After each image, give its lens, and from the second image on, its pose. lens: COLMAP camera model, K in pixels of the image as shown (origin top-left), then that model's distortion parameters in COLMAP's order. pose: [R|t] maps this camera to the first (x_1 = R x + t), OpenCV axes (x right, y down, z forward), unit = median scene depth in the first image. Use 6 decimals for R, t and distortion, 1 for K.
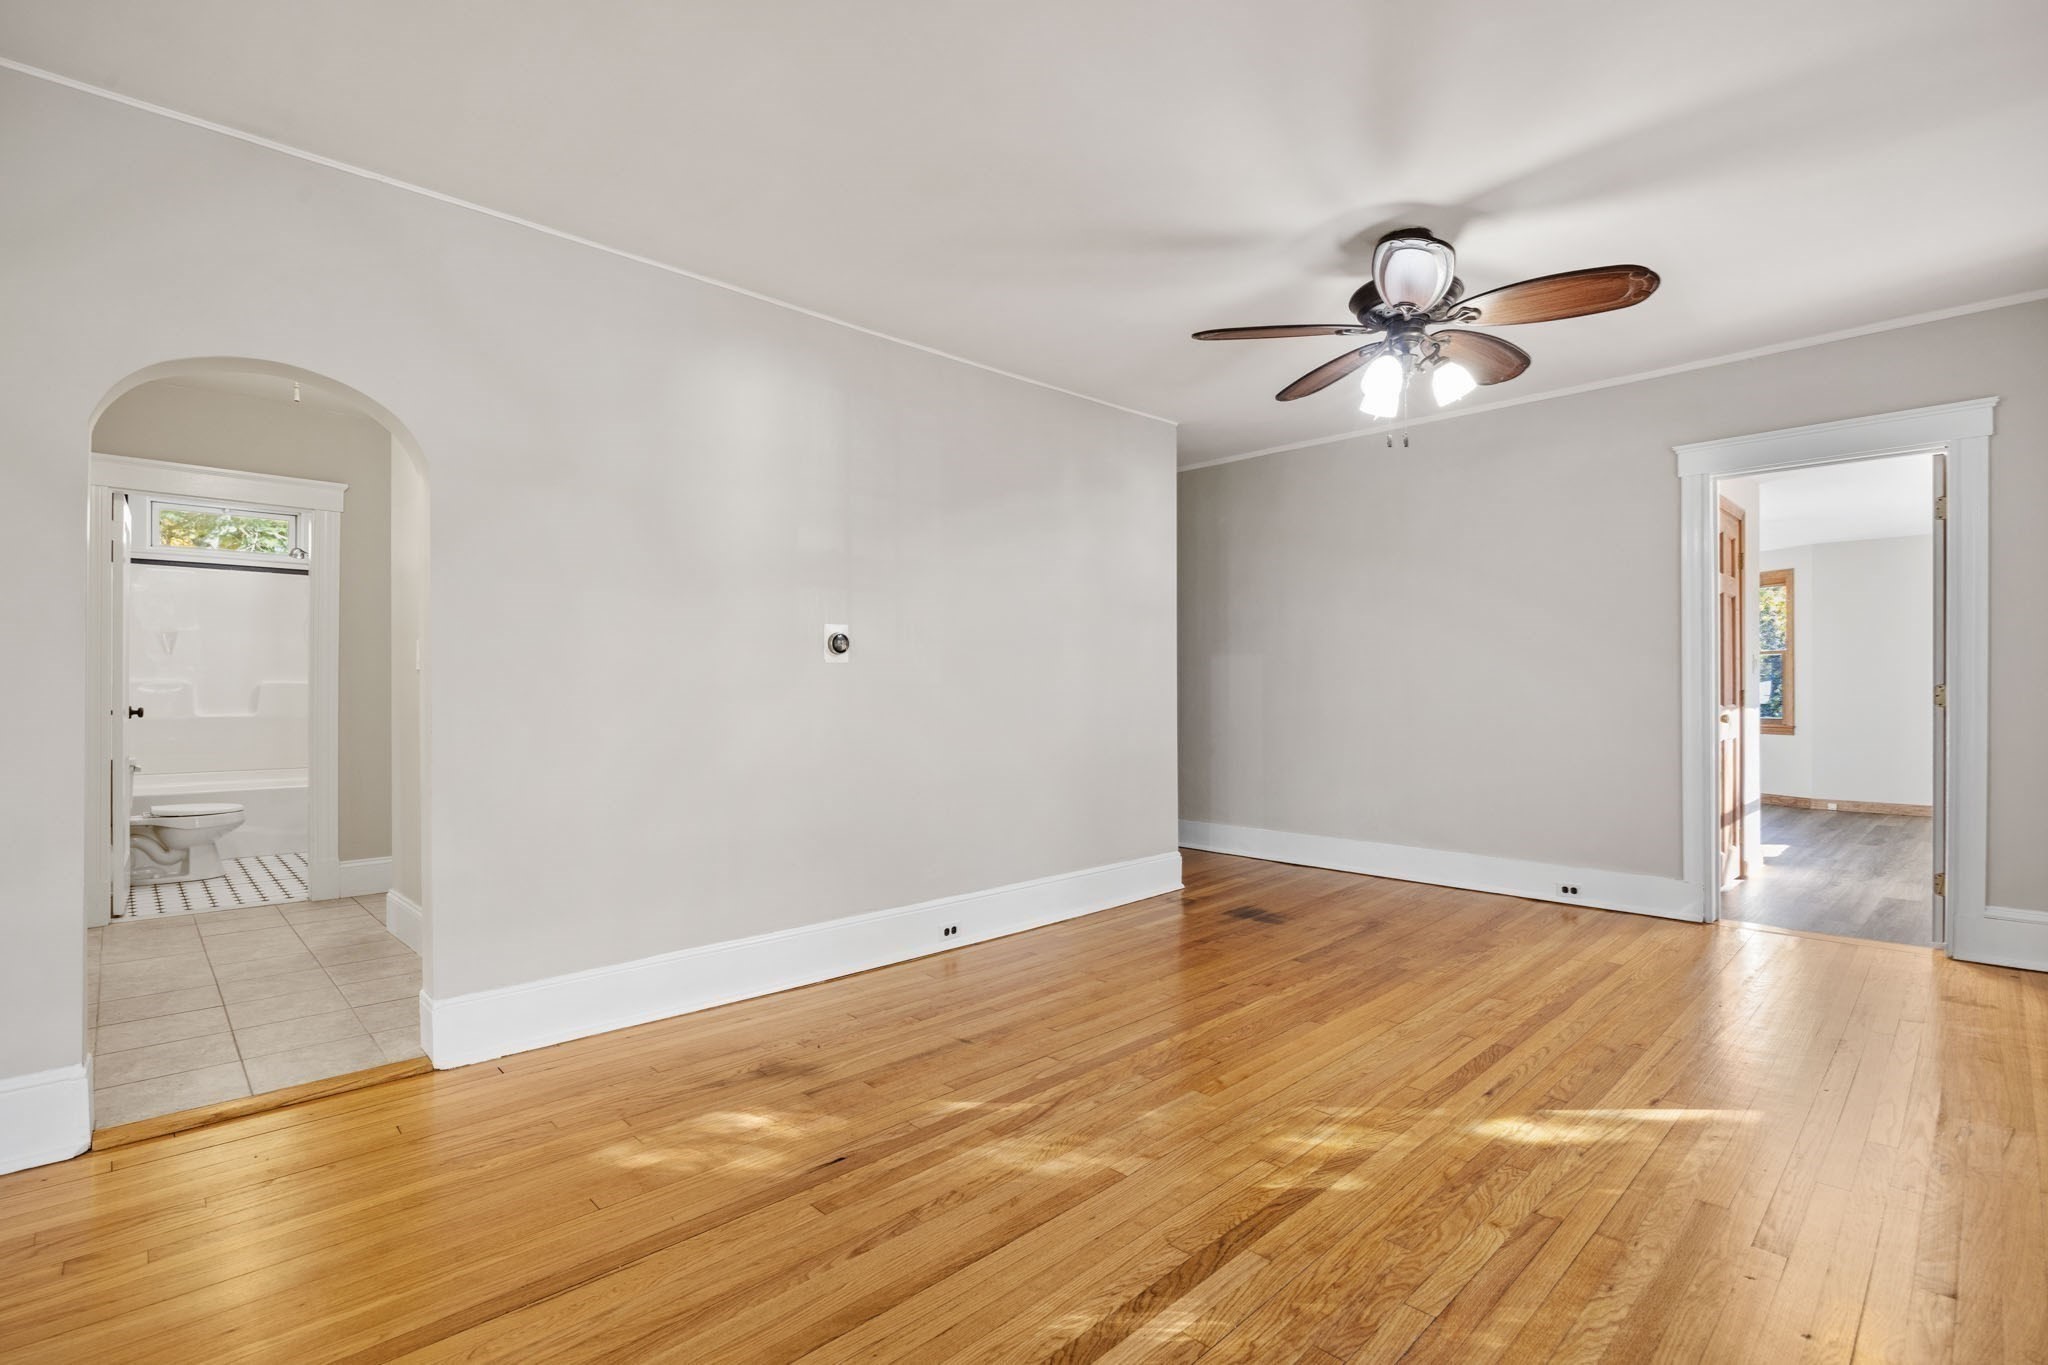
lens RADIAL K [[965.5, 0, 1011.0], [0, 965.5, 695.4], [0, 0, 1]] dist [-0.003033, 0.000571]
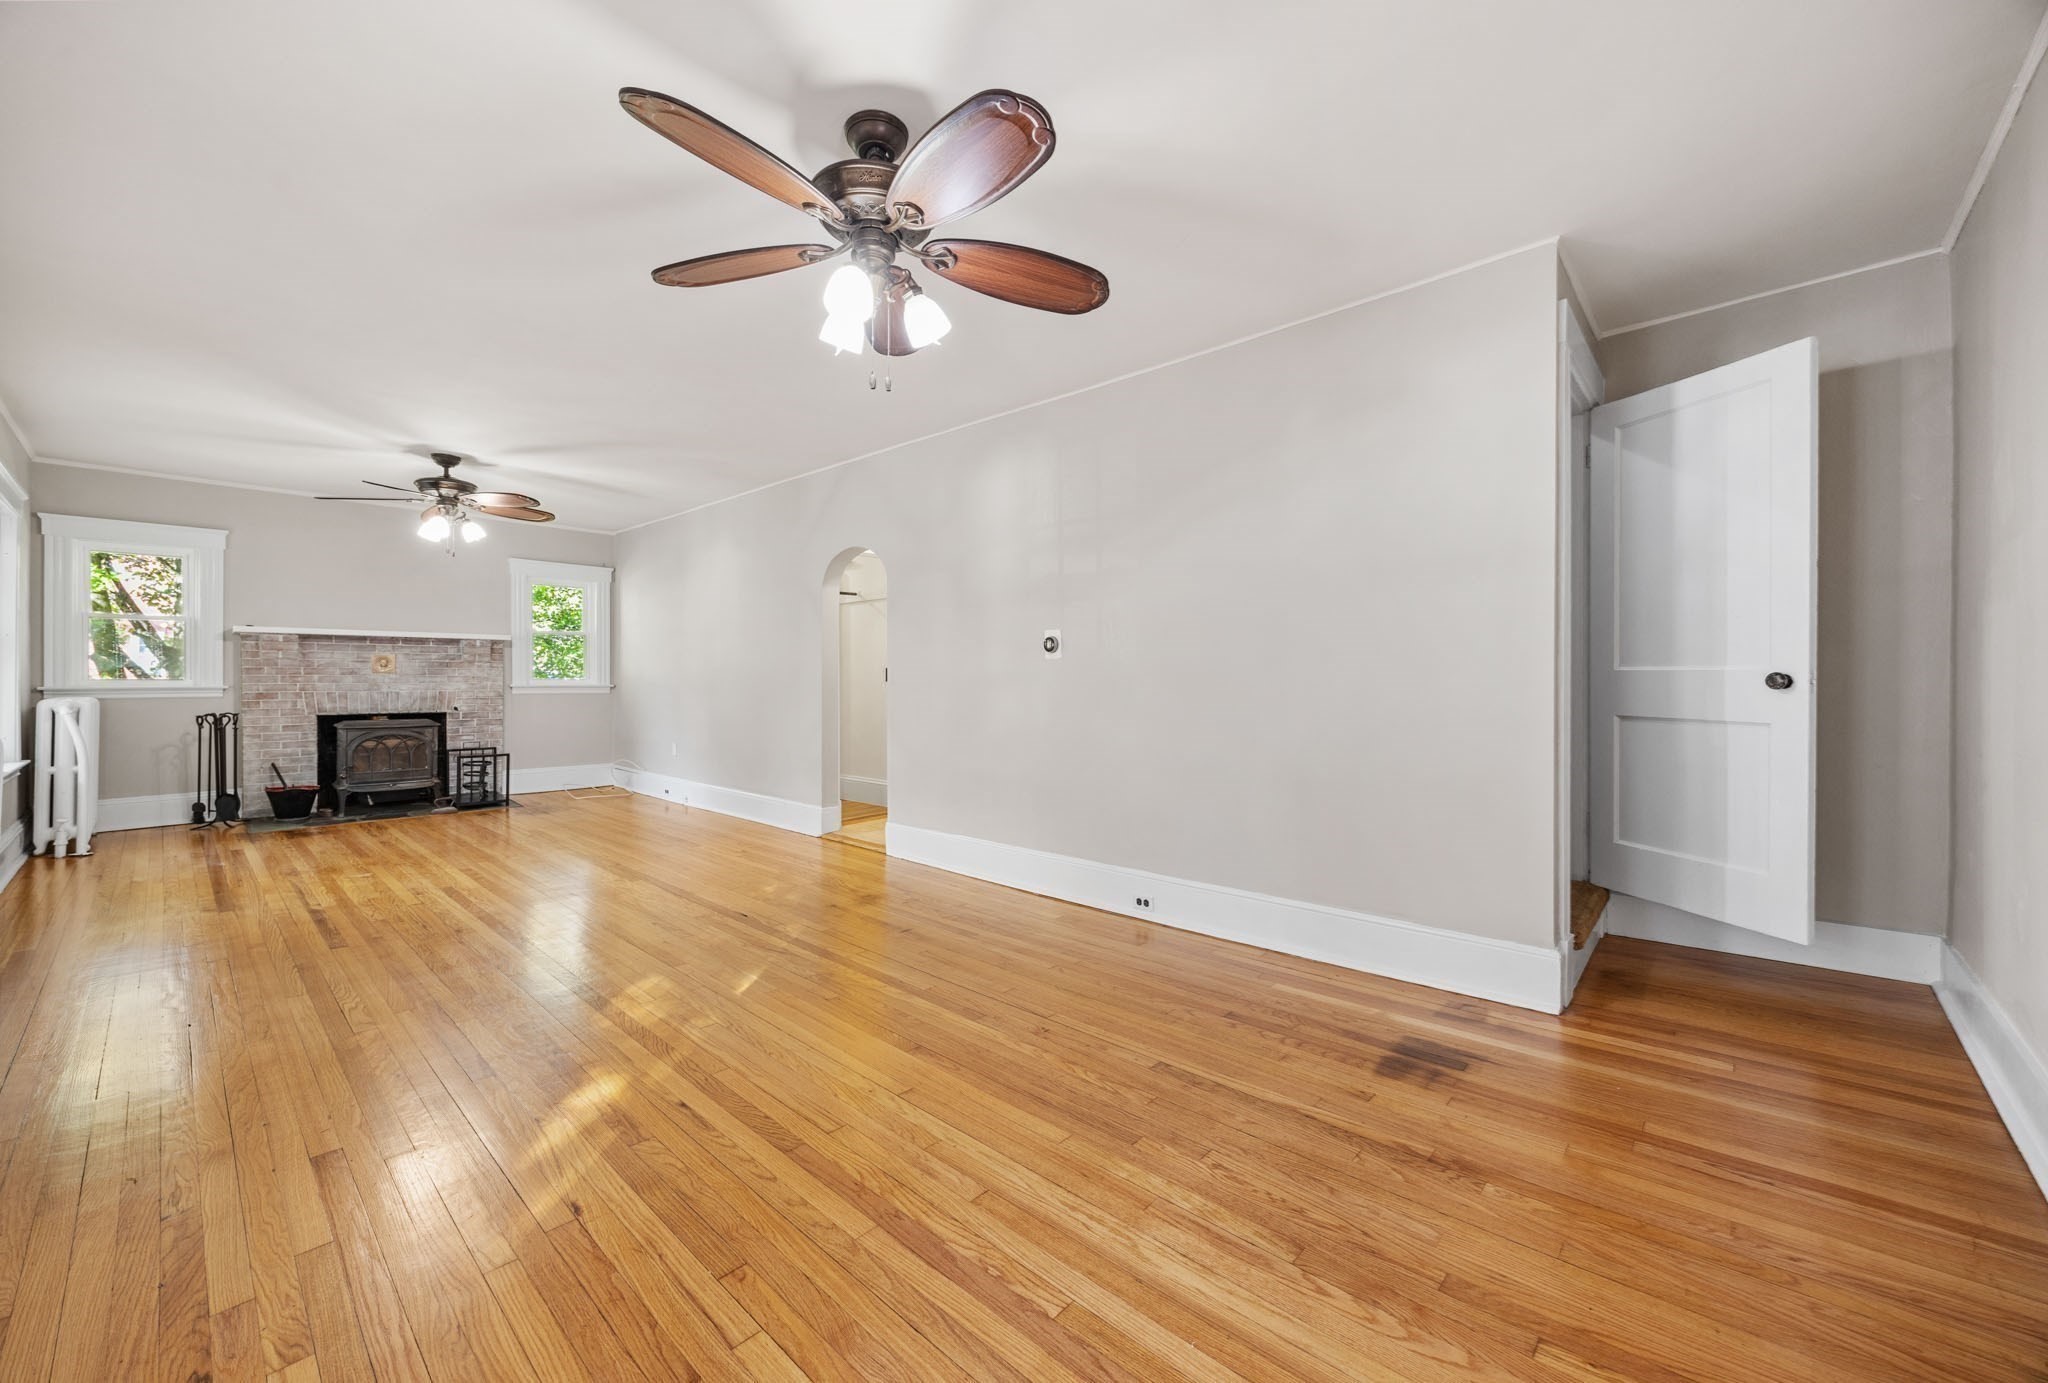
lens RADIAL K [[790.2, 0, 1009.3], [0, 790.2, 687.8], [0, 0, 1]] dist [-0.001149, -0.000744]
pose [[0.041854, 0.011441, -0.999058, 1.025599], [-0.003650, 0.999930, 0.011298, -0.006574], [0.999117, 0.003174, 0.041893, 1.029996]]
